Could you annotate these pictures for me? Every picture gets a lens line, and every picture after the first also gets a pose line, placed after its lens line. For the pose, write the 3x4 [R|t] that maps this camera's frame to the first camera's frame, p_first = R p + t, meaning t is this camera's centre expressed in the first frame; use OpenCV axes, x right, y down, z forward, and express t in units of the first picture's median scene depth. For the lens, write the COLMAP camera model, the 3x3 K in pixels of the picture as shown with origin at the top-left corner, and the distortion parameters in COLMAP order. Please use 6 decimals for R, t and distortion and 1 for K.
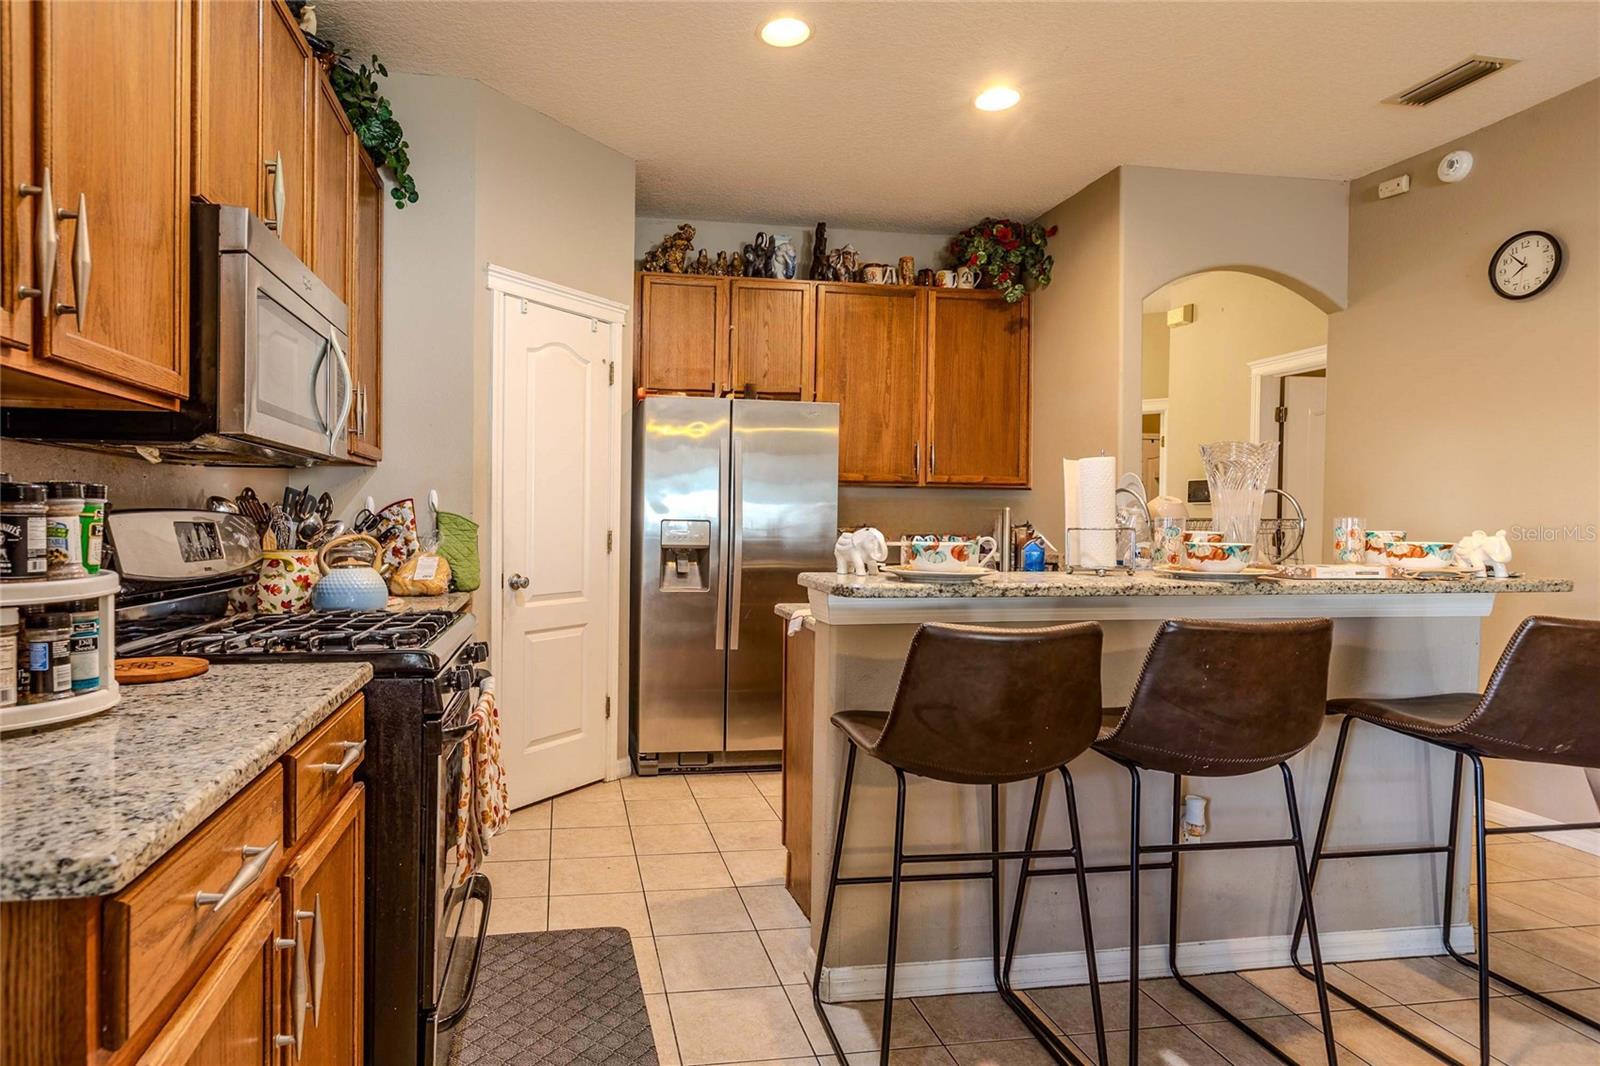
lens RADIAL K [[878.3, 0, 700.5], [0, 878.3, 535.9], [0, 0, 1]] dist [-0.000612, -0.000433]
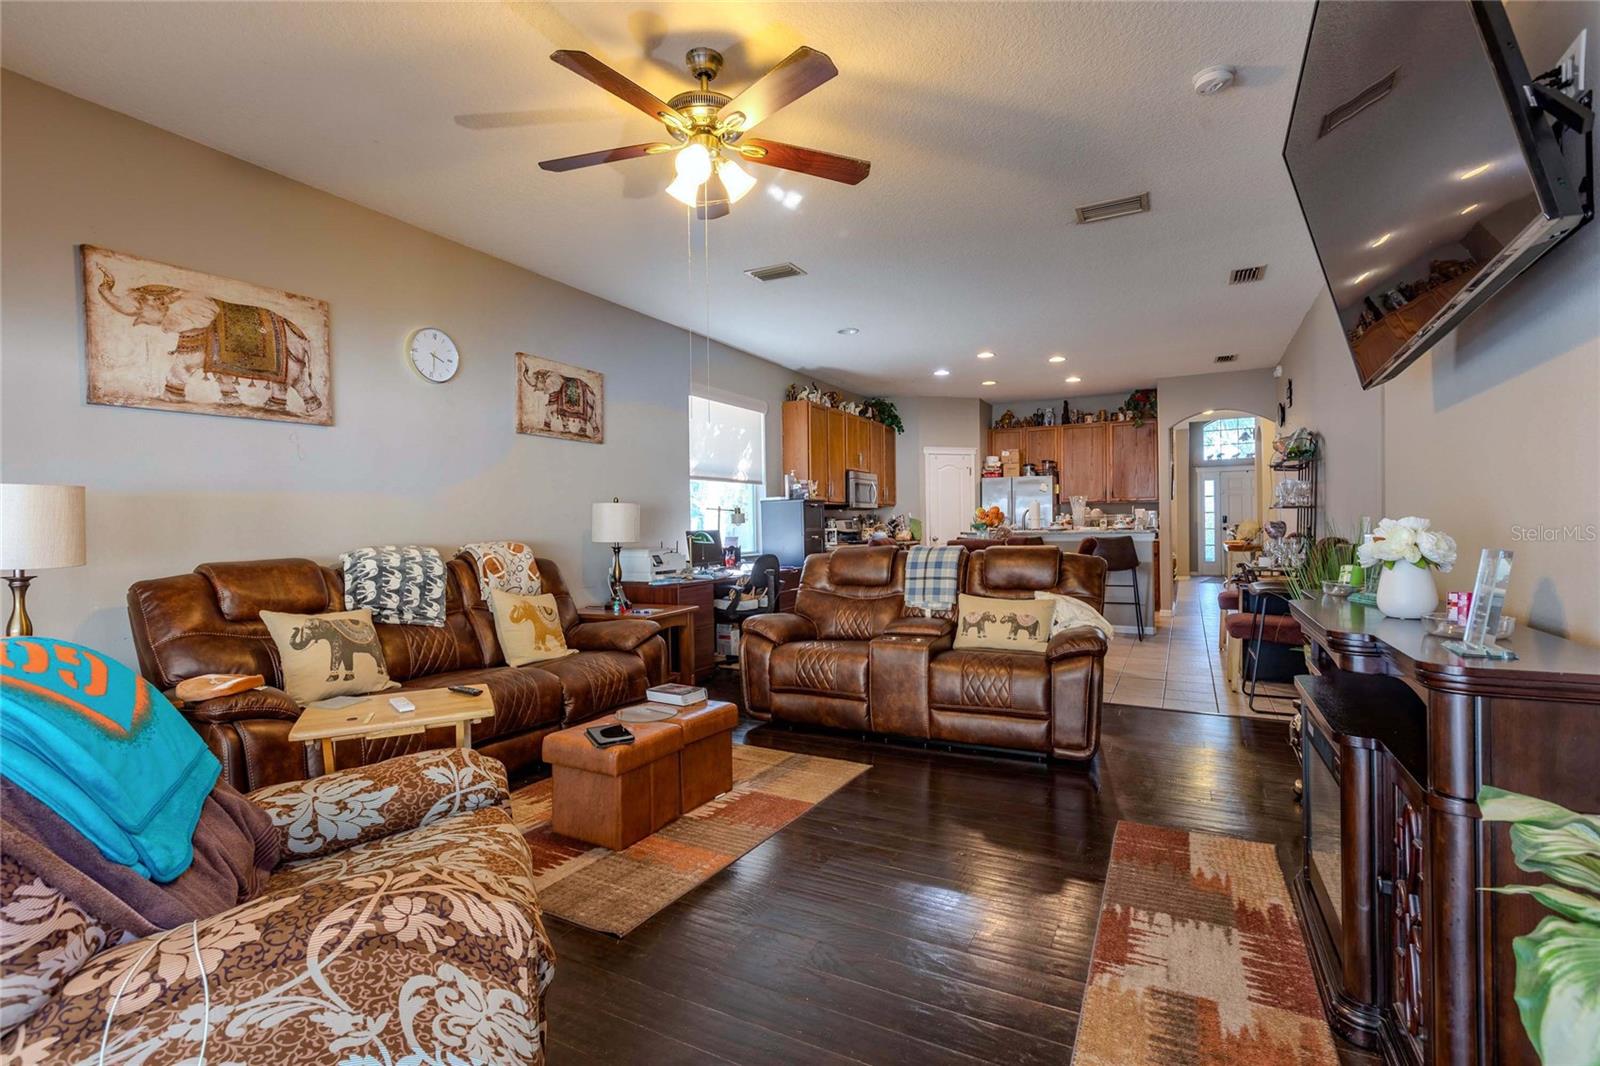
lens RADIAL K [[751.7, 0, 802.7], [0, 751.7, 531.7], [0, 0, 1]] dist [0.000299, 0.000441]
pose [[0.813284, -0.013107, -0.581719, 0.950882], [0.009272, 0.999911, -0.009567, 0.043974], [0.581793, 0.002387, 0.813333, -1.474532]]
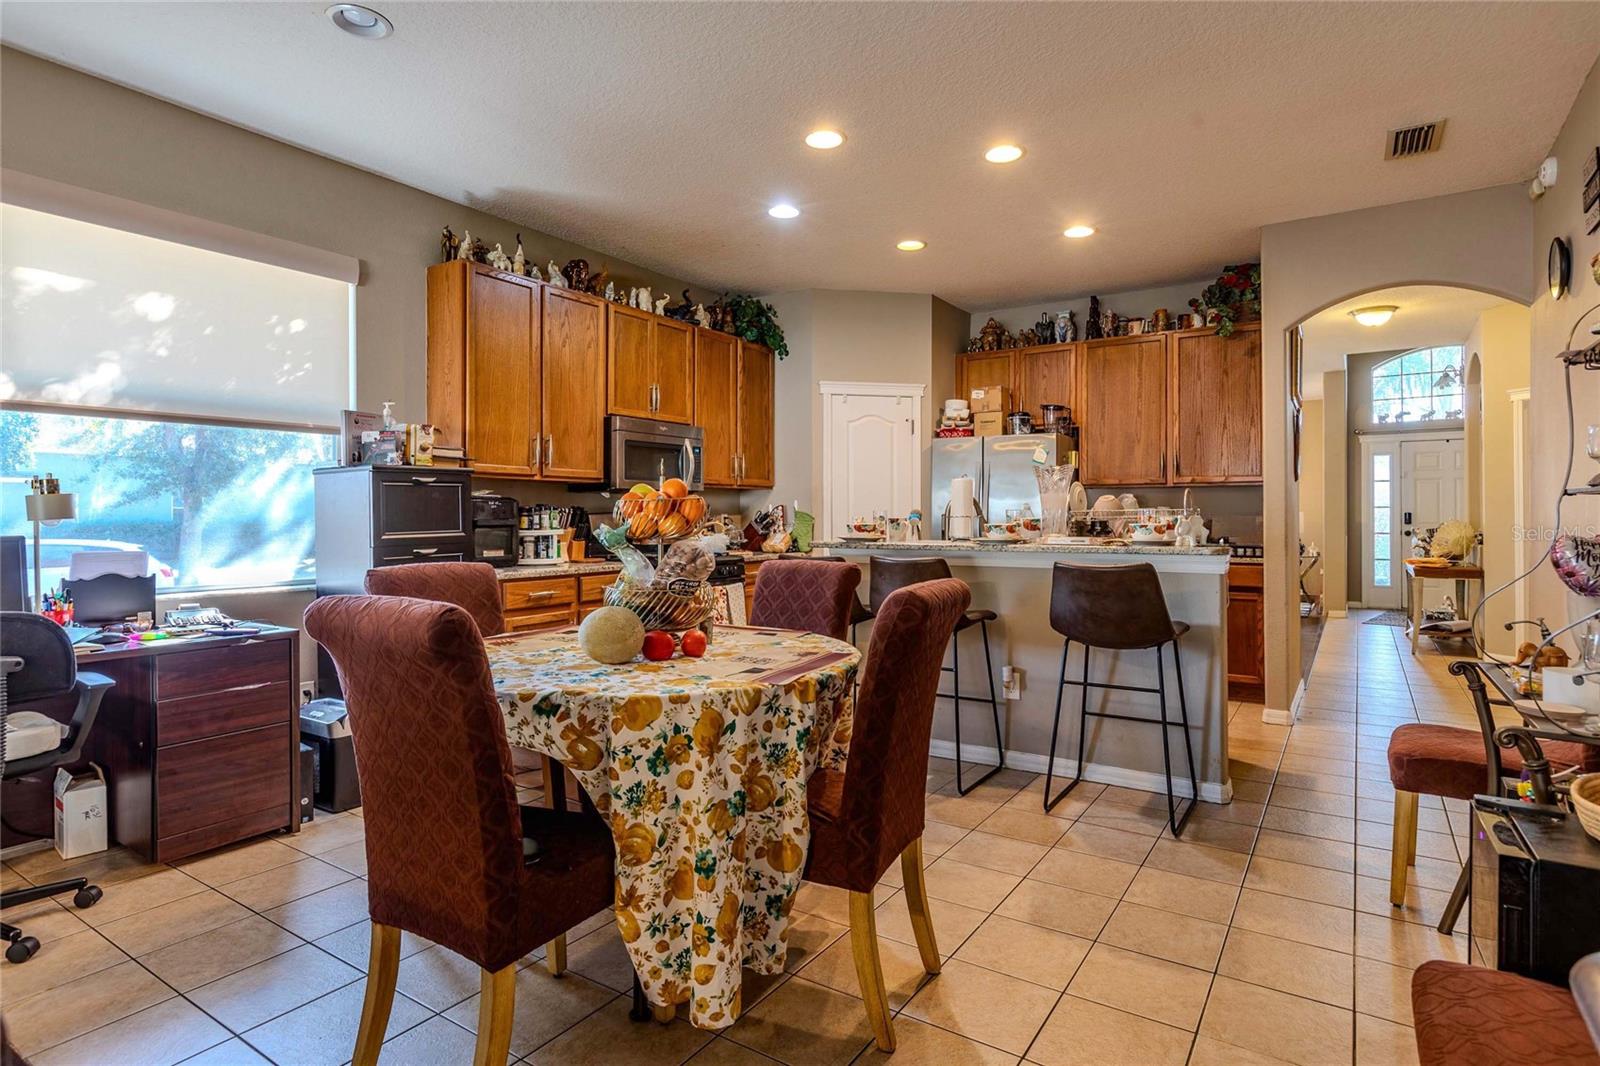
lens RADIAL K [[844.9, 0, 805.4], [0, 844.9, 516.7], [0, 0, 1]] dist [-0.003864, -0.000738]
pose [[0.745908, -0.008494, -0.665995, 0.823022], [-0.004823, 0.999824, -0.018154, 0.015192], [0.666031, 0.016753, 0.745736, -0.330244]]
